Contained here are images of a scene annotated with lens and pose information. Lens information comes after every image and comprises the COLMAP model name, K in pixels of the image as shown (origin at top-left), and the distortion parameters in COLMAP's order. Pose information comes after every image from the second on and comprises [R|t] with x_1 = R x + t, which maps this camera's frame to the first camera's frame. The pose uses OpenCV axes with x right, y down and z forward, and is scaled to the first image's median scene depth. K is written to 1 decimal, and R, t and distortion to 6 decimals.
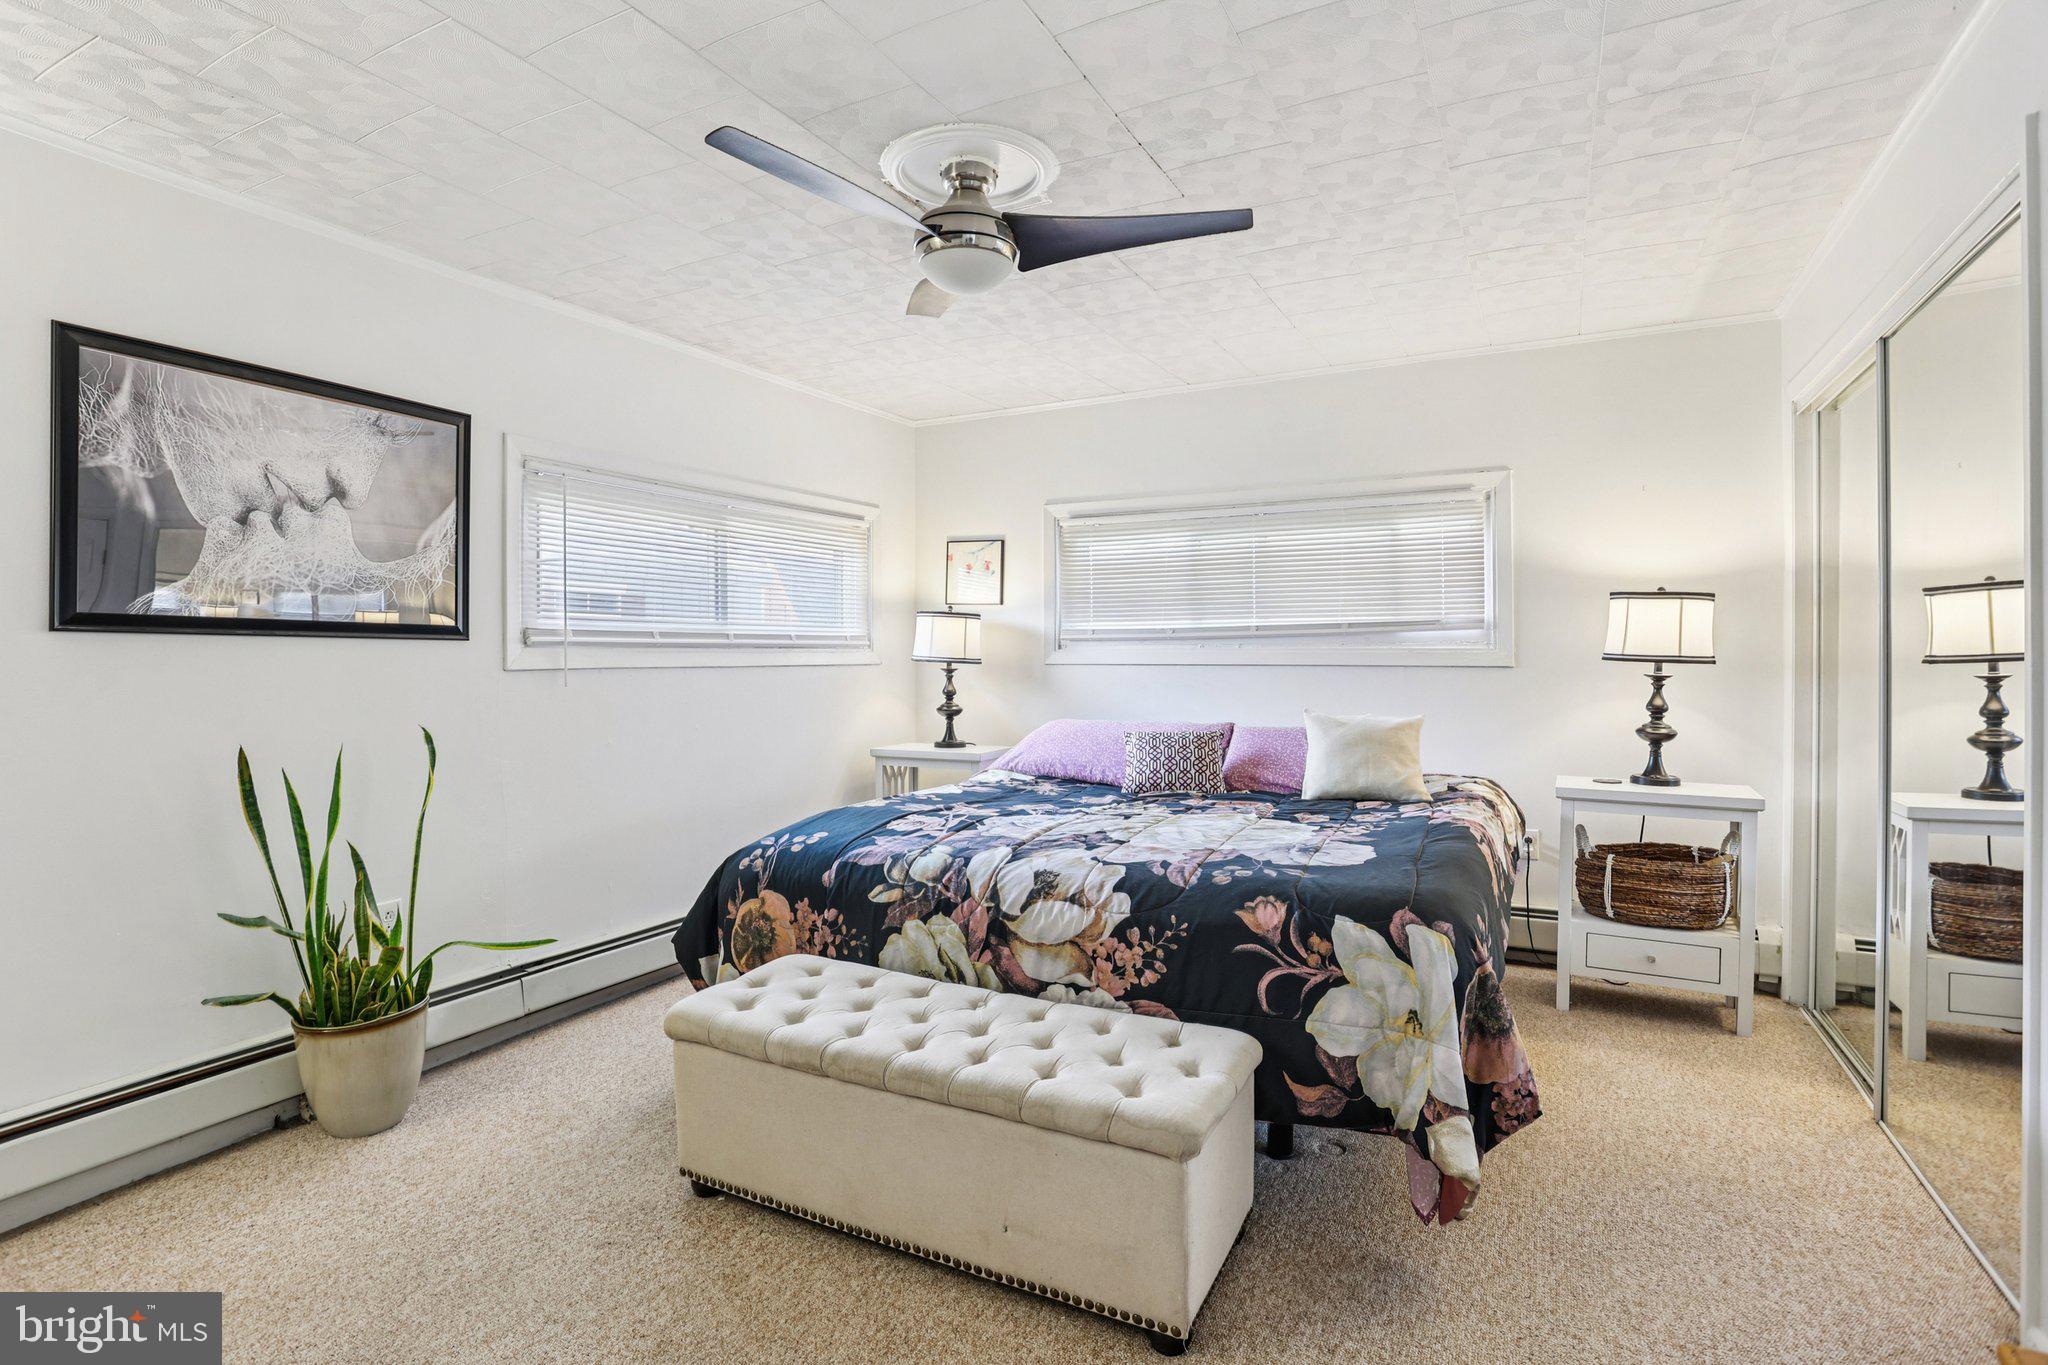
lens RADIAL K [[1009.5, 0, 1001.8], [0, 1009.5, 654.6], [0, 0, 1]] dist [-0.079788, 0.040069]
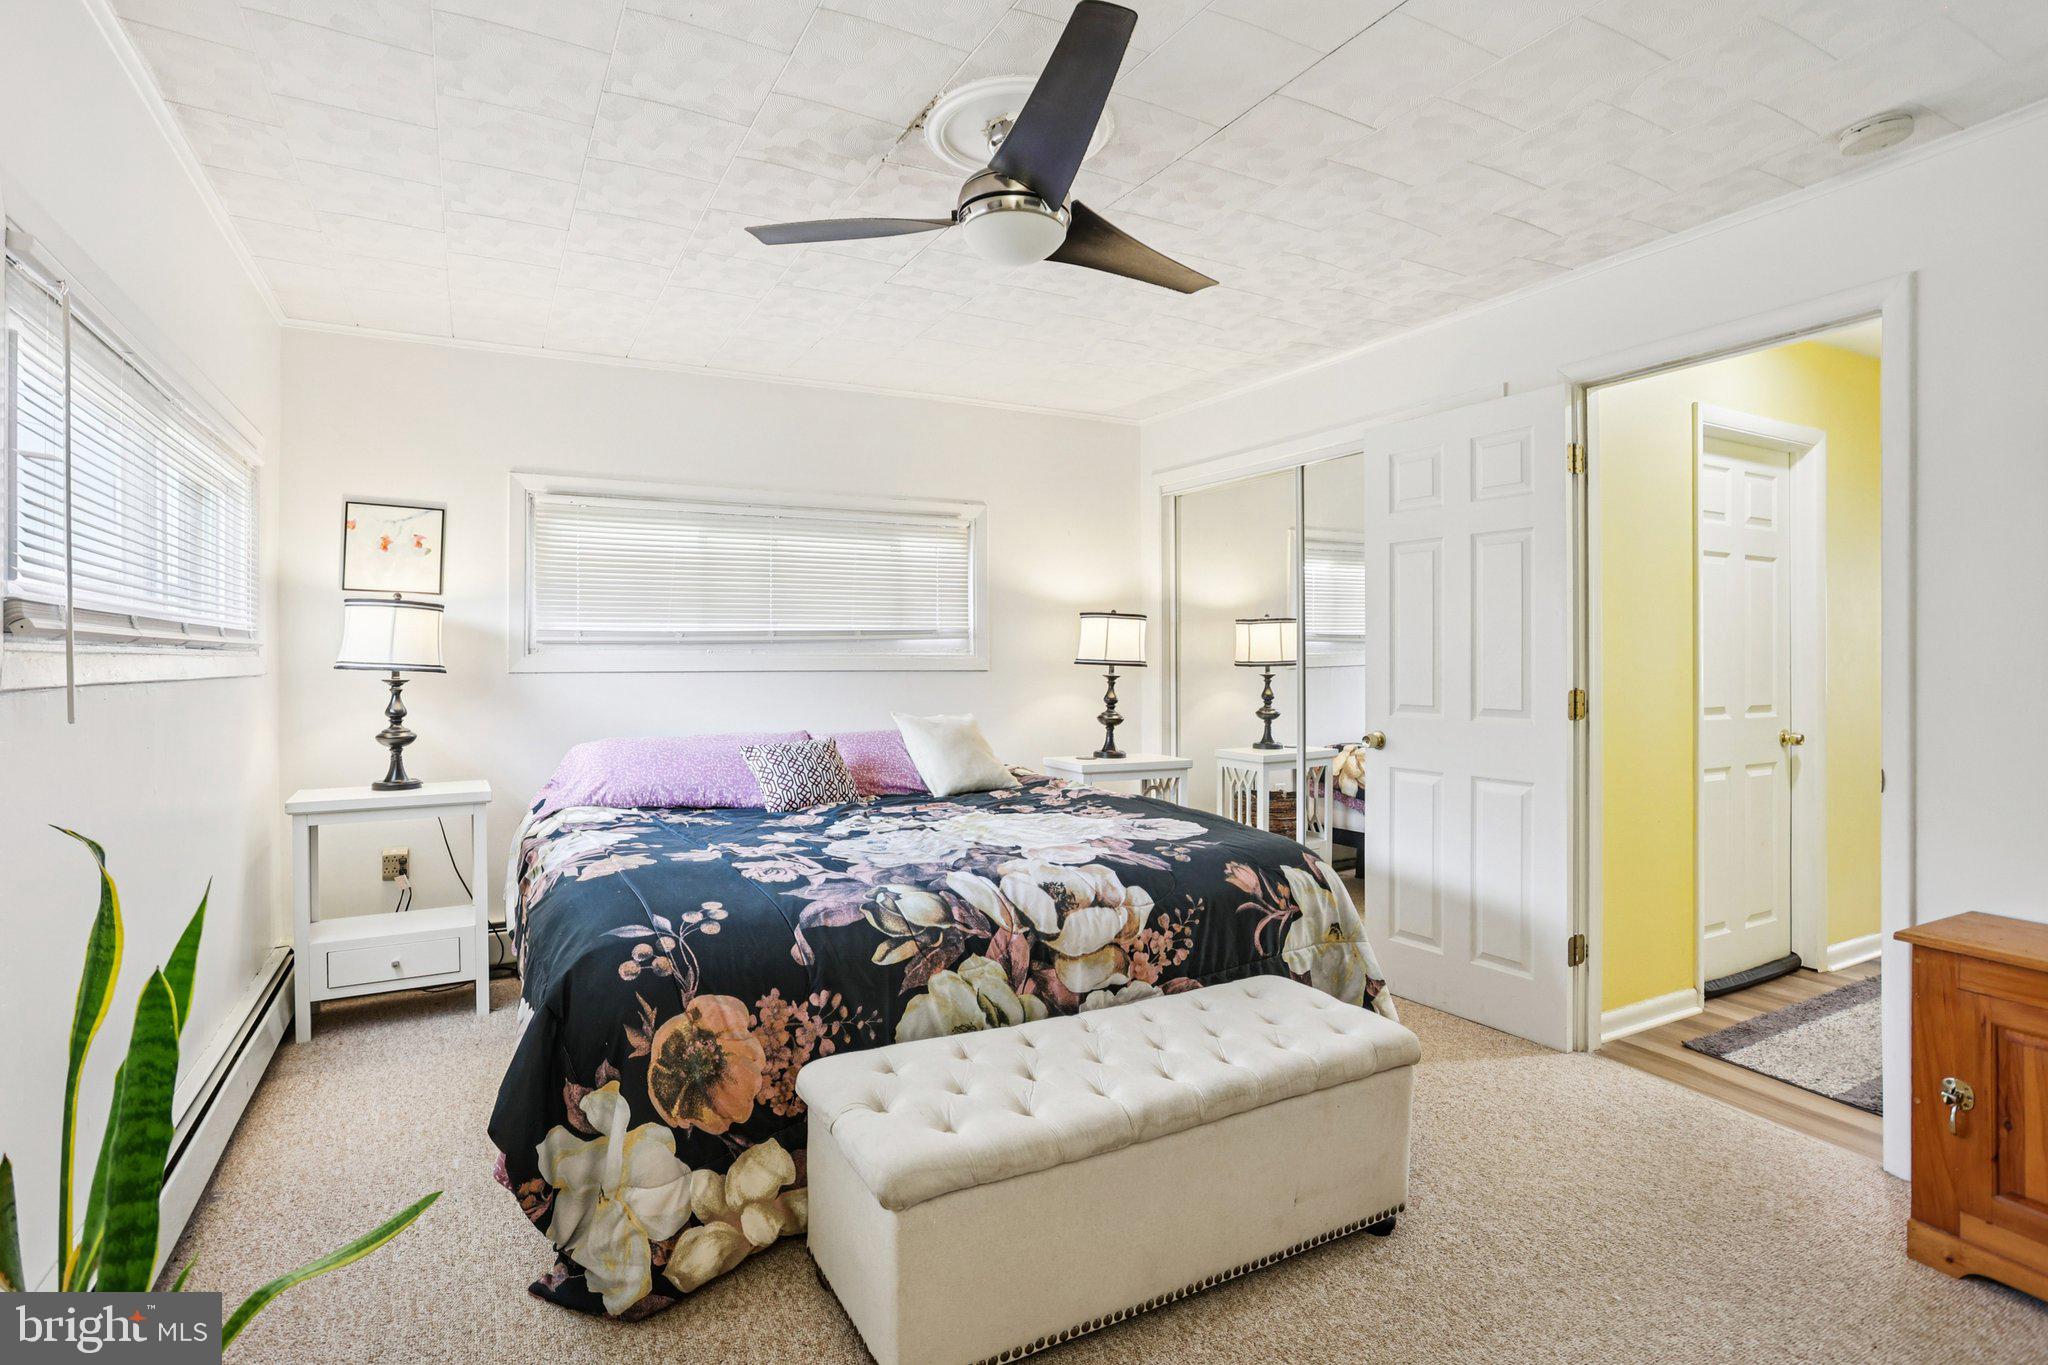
lens RADIAL K [[1009.5, 0, 1001.8], [0, 1009.5, 654.6], [0, 0, 1]] dist [-0.079788, 0.040069]
pose [[0.566158, 0.005444, 0.824279, -0.723066], [0.000855, 0.999974, -0.007192, 0.002325], [-0.824296, 0.004776, 0.566138, 0.455052]]
